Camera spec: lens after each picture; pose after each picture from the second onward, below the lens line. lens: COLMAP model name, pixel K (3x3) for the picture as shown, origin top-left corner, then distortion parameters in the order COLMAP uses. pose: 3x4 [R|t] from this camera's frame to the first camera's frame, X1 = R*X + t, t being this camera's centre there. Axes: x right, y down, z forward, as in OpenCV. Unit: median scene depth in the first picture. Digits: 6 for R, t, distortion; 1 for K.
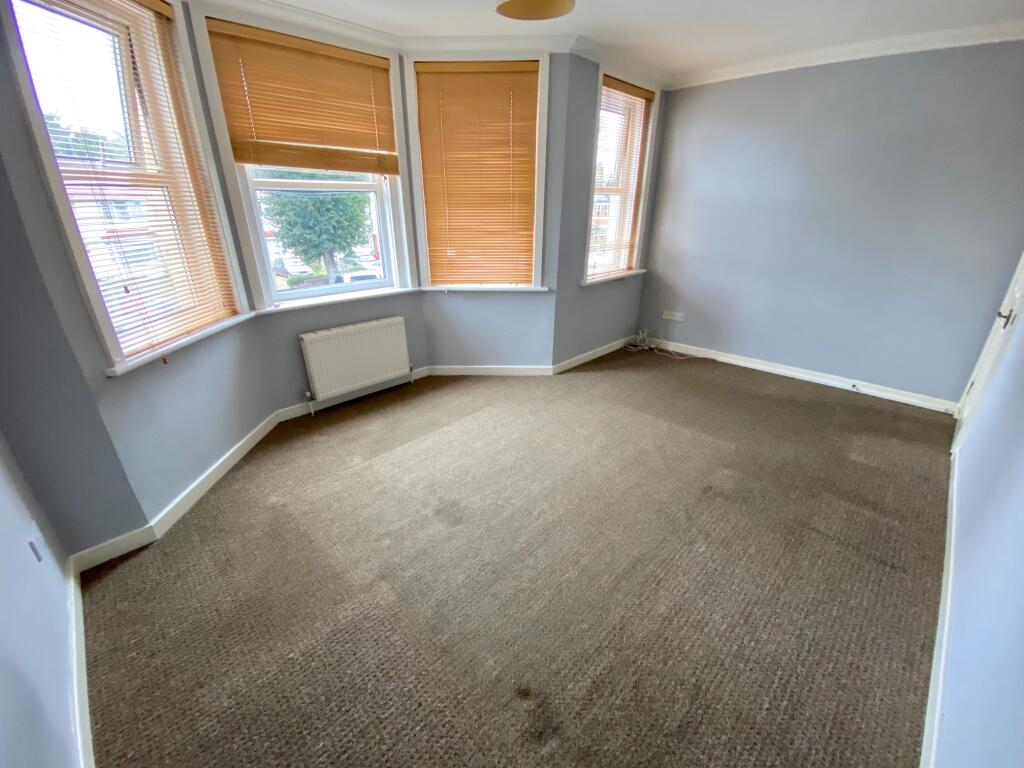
lens RADIAL K [[416.3, 0, 512.0], [0, 416.3, 384.0], [0, 0, 1]] dist [-0.000323, -0.013476]
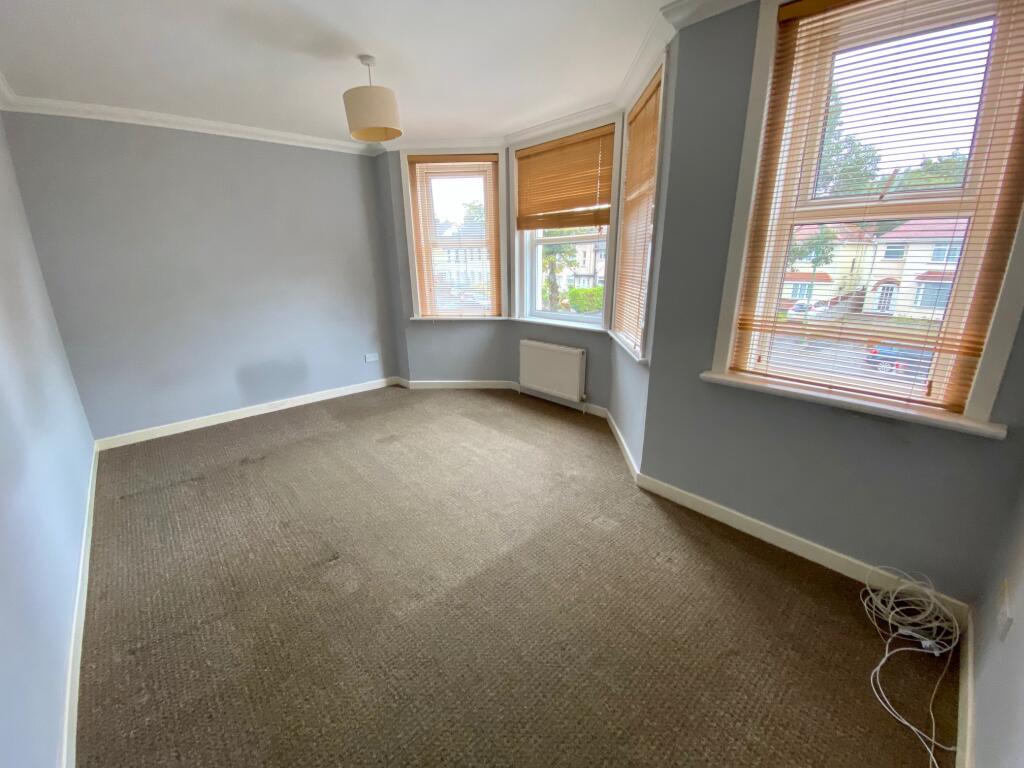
lens RADIAL K [[418.9, 0, 512.3], [0, 418.9, 387.6], [0, 0, 1]] dist [0.010967, -0.013913]
pose [[-0.058412, 0.300499, -0.951992, 1.060926], [-0.369494, 0.879388, 0.300252, -0.434310], [0.927395, 0.369294, 0.059666, 1.013324]]
